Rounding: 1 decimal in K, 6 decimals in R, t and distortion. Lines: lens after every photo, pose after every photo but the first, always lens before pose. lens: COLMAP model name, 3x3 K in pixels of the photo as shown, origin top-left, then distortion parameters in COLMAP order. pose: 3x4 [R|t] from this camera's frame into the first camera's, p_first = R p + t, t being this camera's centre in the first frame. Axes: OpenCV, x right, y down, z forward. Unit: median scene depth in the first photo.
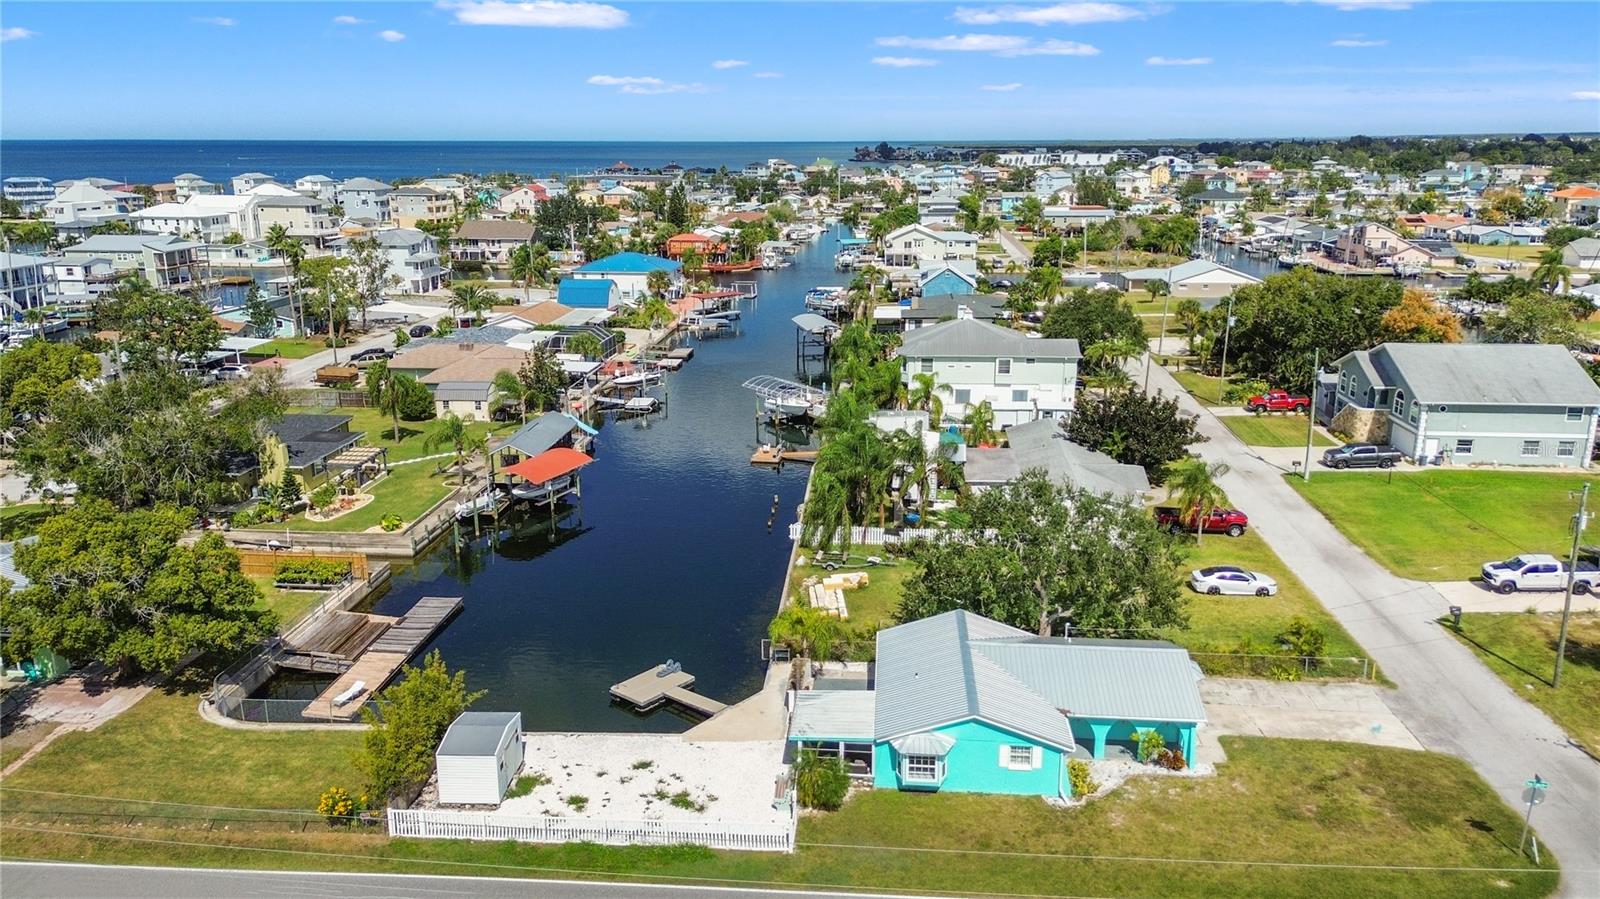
lens RADIAL K [[1146.5, 0, 800.0], [0, 1146.5, 449.5], [0, 0, 1]] dist [0.053759, -0.046720]
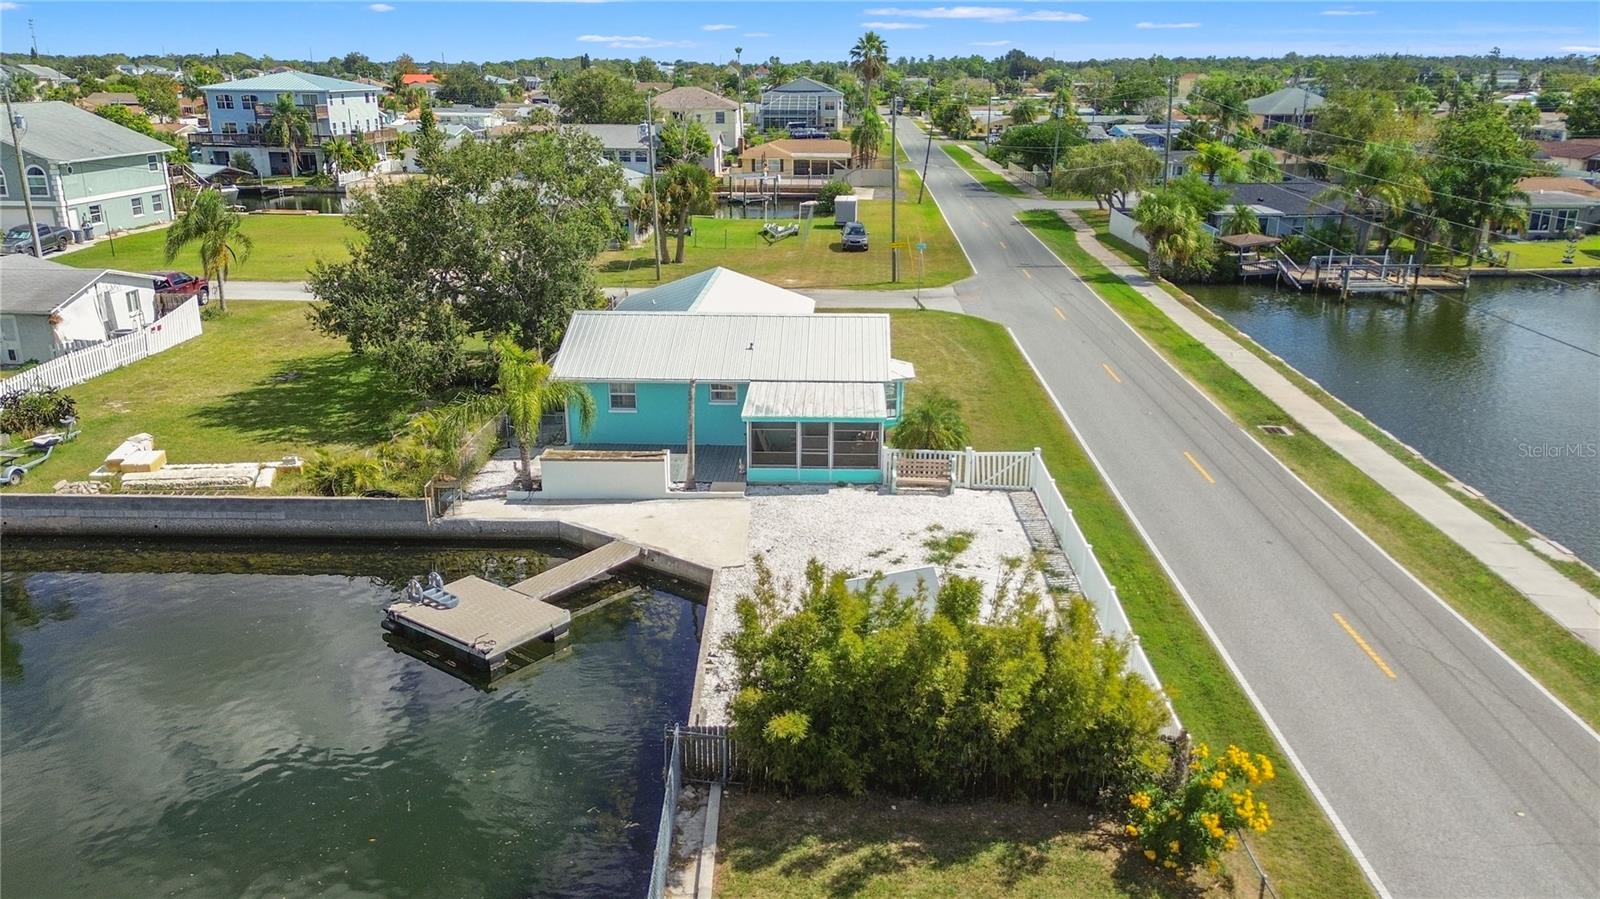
lens RADIAL K [[1233.4, 0, 808.0], [0, 1233.4, 428.0], [0, 0, 1]] dist [0.031288, -0.006578]
pose [[-0.055667, -0.273514, 0.960256, -0.413393], [0.255133, 0.925922, 0.278525, 0.023962], [-0.965302, 0.260498, 0.018239, 0.601432]]
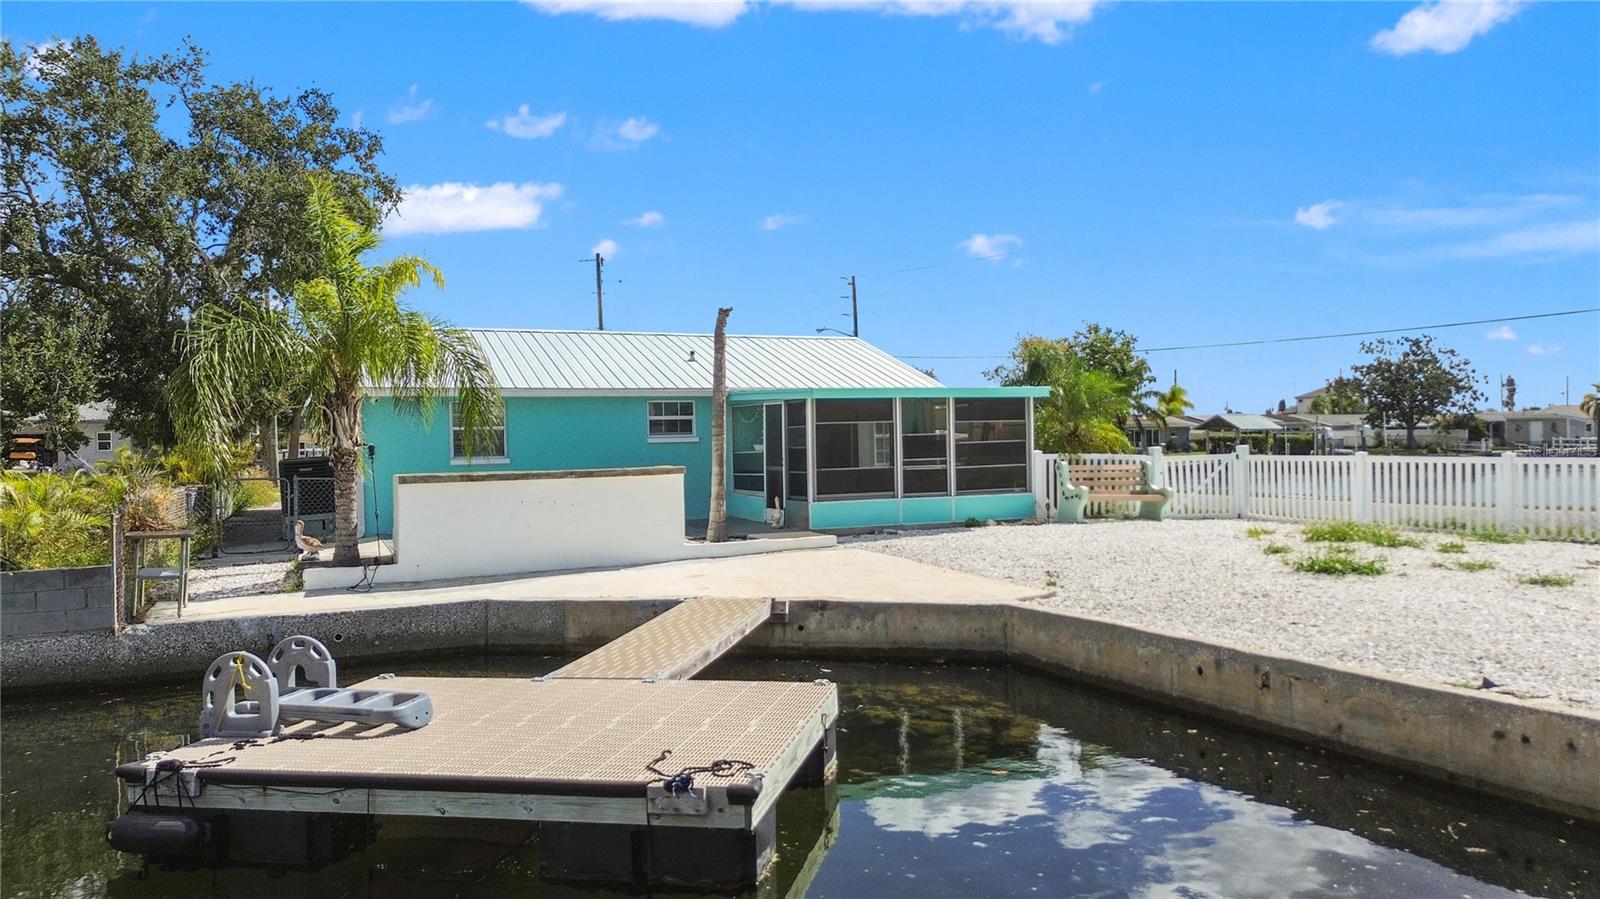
lens RADIAL K [[1159.9, 0, 819.2], [0, 1159.9, 448.3], [0, 0, 1]] dist [0.036775, -0.008674]
pose [[-0.484034, 0.011569, 0.874973, -0.178938], [0.248385, 0.960601, 0.124704, 0.118544], [-0.839057, 0.277691, -0.467837, 0.727068]]
